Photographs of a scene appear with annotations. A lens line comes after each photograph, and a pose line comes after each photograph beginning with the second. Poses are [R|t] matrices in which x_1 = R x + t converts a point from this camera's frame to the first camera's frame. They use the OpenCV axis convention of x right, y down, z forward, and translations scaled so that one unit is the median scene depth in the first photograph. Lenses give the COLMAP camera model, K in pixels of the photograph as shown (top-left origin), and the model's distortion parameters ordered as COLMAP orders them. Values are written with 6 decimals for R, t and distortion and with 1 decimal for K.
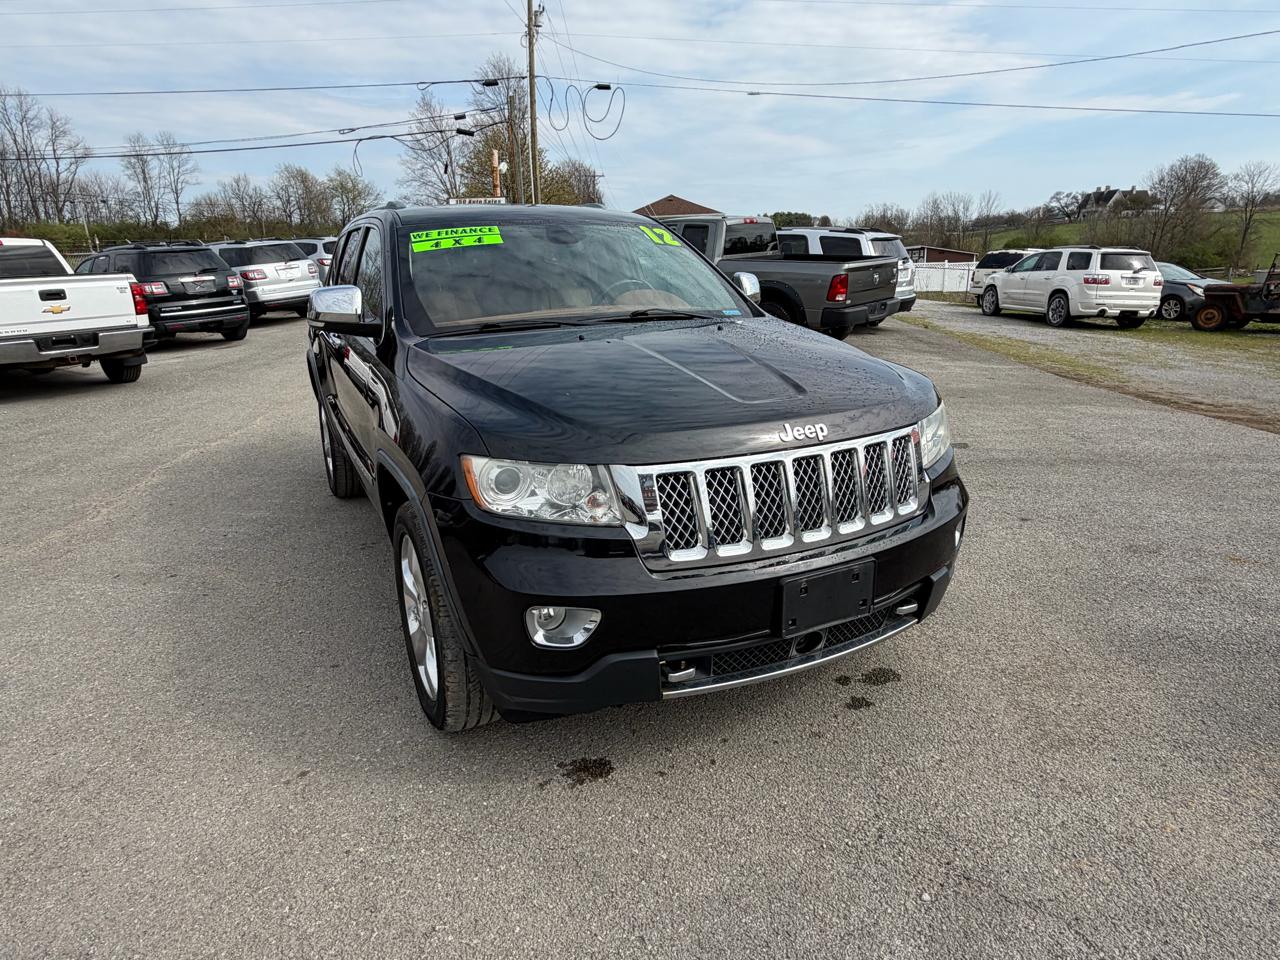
lens RADIAL K [[766.3, 0, 640.1], [0, 766.3, 485.5], [0, 0, 1]] dist [0.005230, -0.003134]
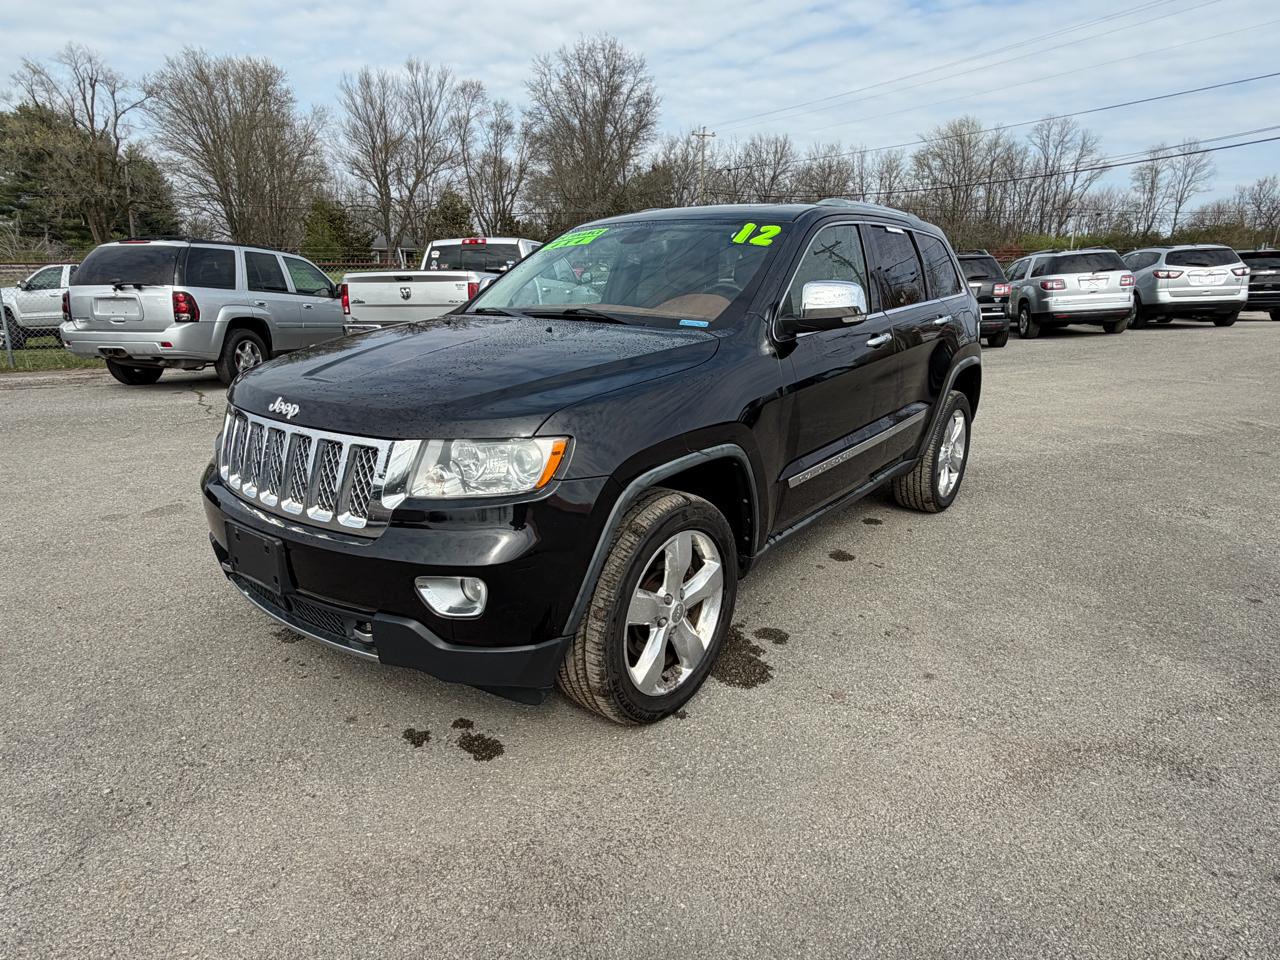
lens RADIAL K [[766.3, 0, 634.4], [0, 766.3, 485.2], [0, 0, 1]] dist [0.005230, -0.003134]
pose [[0.417407, 0.264506, -0.869372, 0.040338], [-0.276644, 0.948277, 0.155689, -0.007884], [0.865586, 0.175521, 0.468992, 0.026840]]
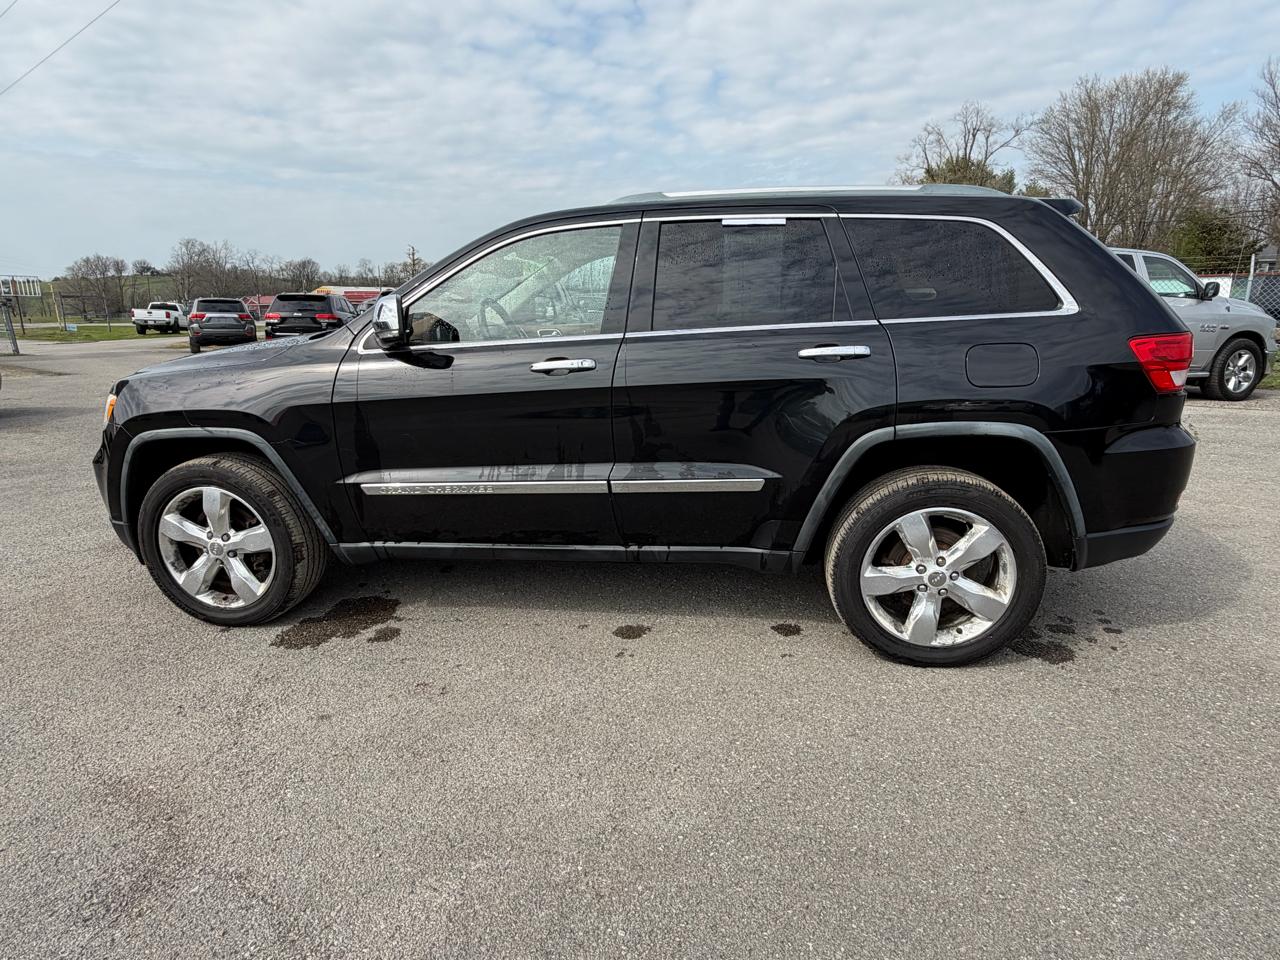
lens RADIAL K [[727.5, 0, 637.9], [0, 727.5, 479.1], [0, 0, 1]] dist [0.003996, -0.001423]
pose [[-0.586200, 0.224628, -0.778403, 0.030667], [-0.210288, 0.885678, 0.413948, -0.024374], [0.782399, 0.406345, -0.471948, 0.084015]]
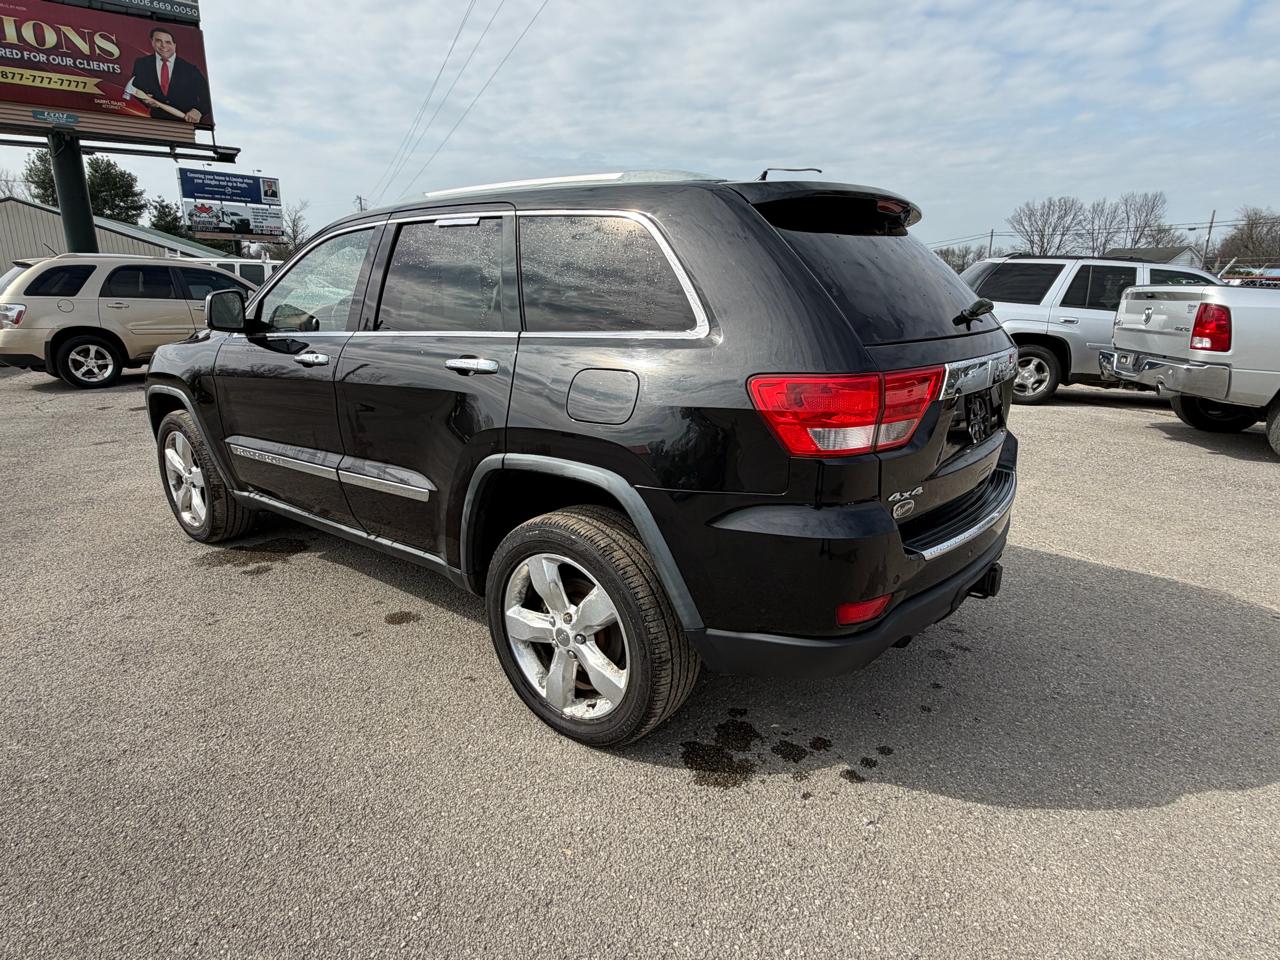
lens RADIAL K [[727.5, 0, 632.0], [0, 727.5, 482.6], [0, 0, 1]] dist [0.003996, -0.001423]
pose [[-0.917533, 0.120868, -0.378847, 0.002369], [-0.102313, 0.848864, 0.518616, -0.030337], [0.384274, 0.514608, -0.766494, 0.102686]]
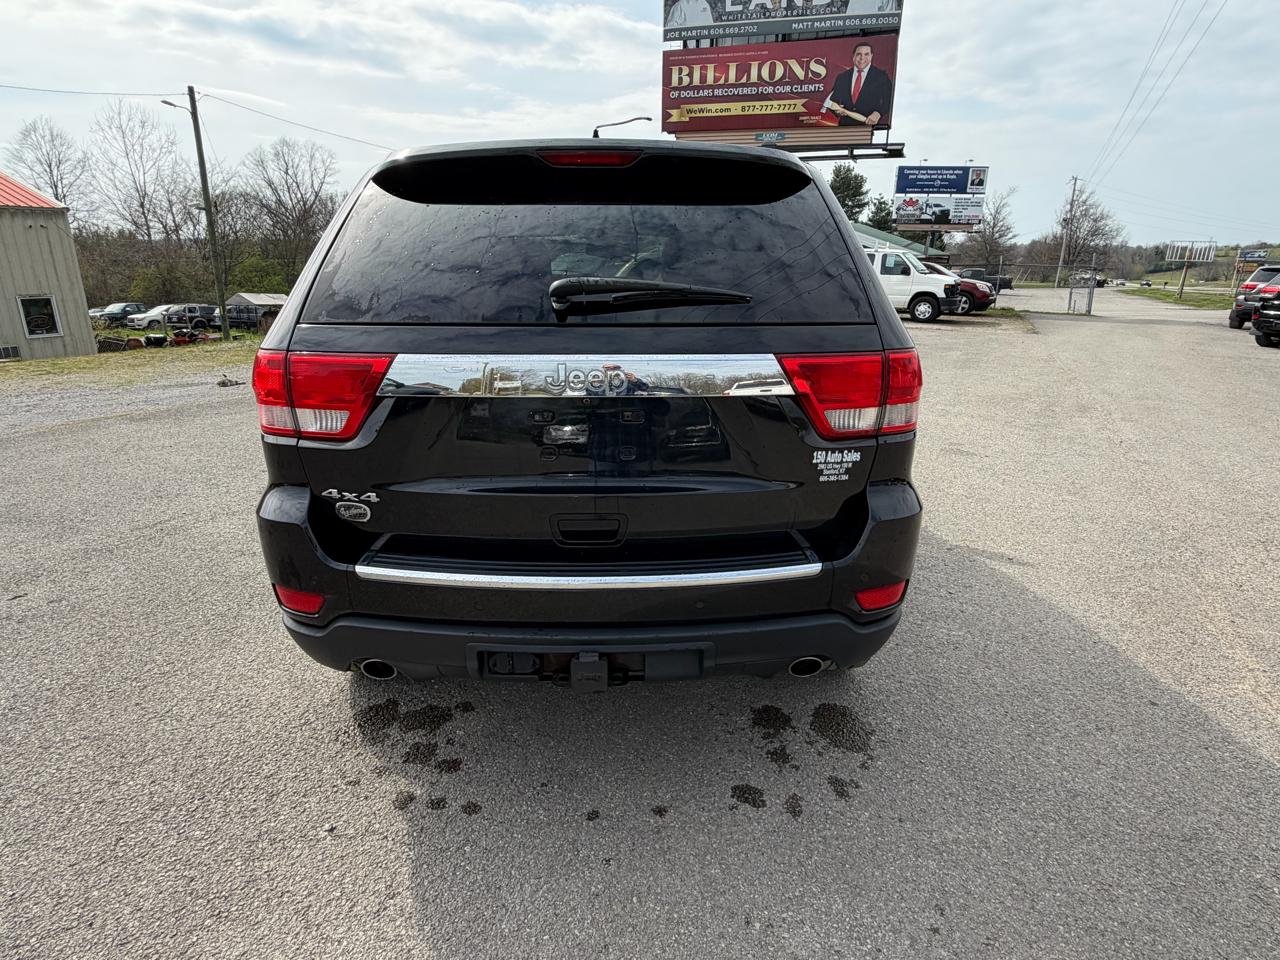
lens RADIAL K [[727.5, 0, 634.1], [0, 727.5, 481.5], [0, 0, 1]] dist [0.003996, -0.001423]
pose [[-0.888852, -0.113039, 0.444032, -0.035110], [0.146401, 0.848226, 0.508999, -0.028240], [-0.434176, 0.517431, -0.737398, 0.099592]]
